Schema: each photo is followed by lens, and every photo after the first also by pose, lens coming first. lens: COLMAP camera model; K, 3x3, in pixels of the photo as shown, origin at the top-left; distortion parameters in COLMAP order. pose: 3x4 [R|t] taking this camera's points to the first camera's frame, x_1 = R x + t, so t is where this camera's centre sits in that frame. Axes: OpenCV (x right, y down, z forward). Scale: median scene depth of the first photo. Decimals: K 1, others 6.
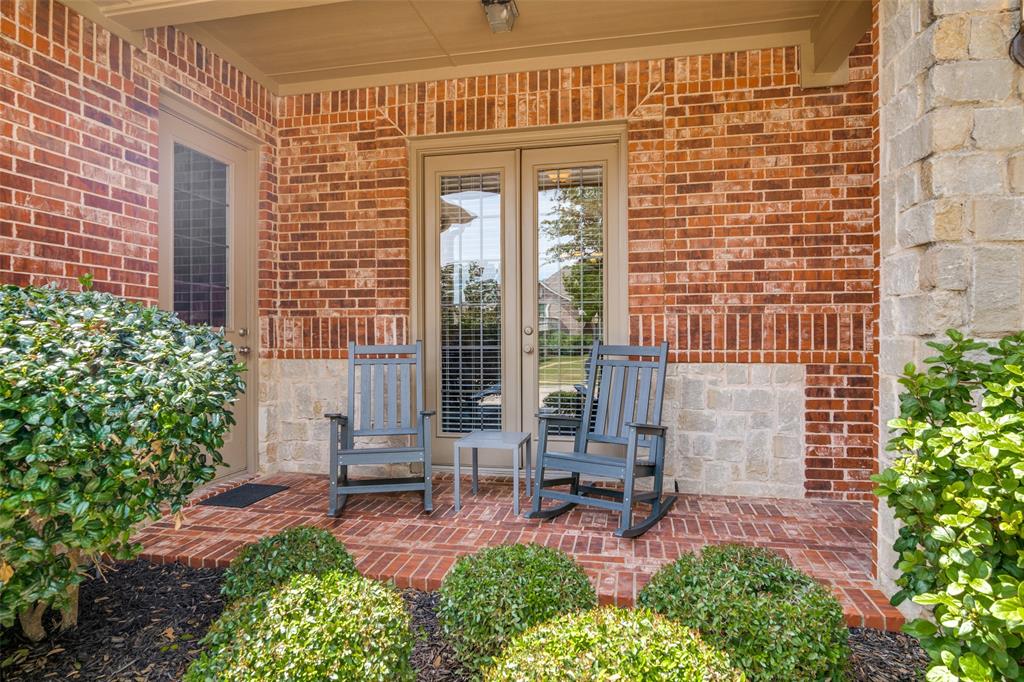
lens RADIAL K [[584.2, 0, 512.4], [0, 584.2, 338.9], [0, 0, 1]] dist [0.000513, 0.000032]
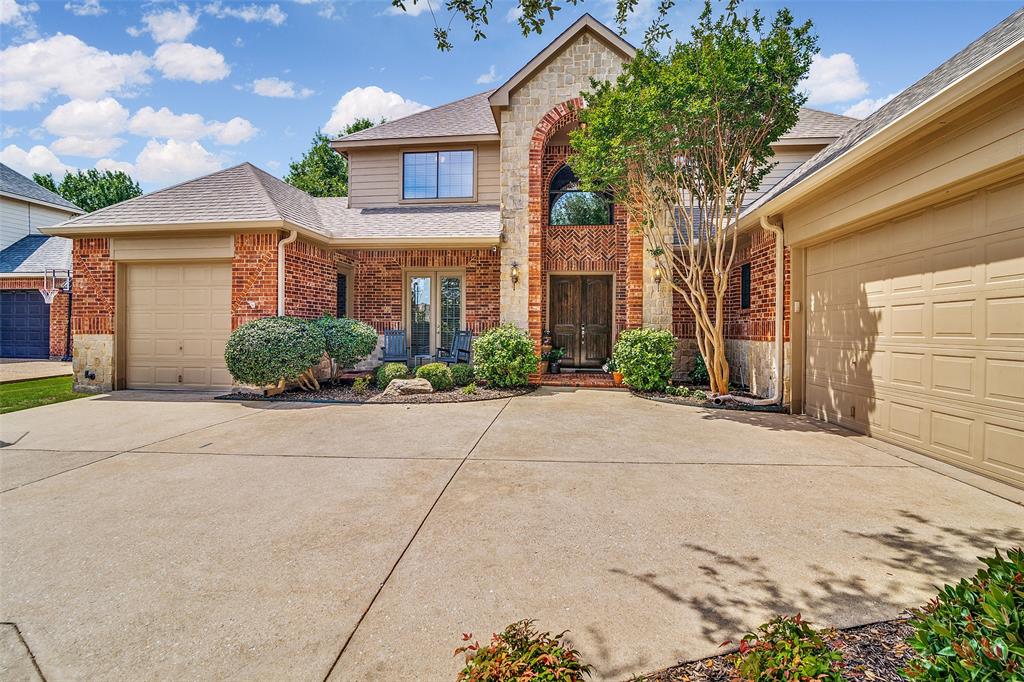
lens RADIAL K [[470.5, 0, 512.4], [0, 470.5, 336.6], [0, 0, 1]] dist [-0.013173, -0.000376]
pose [[0.995215, 0.006420, 0.097495, 0.200932], [-0.007340, 0.999932, 0.009078, 0.018317], [-0.097430, -0.009750, 0.995195, -1.835555]]
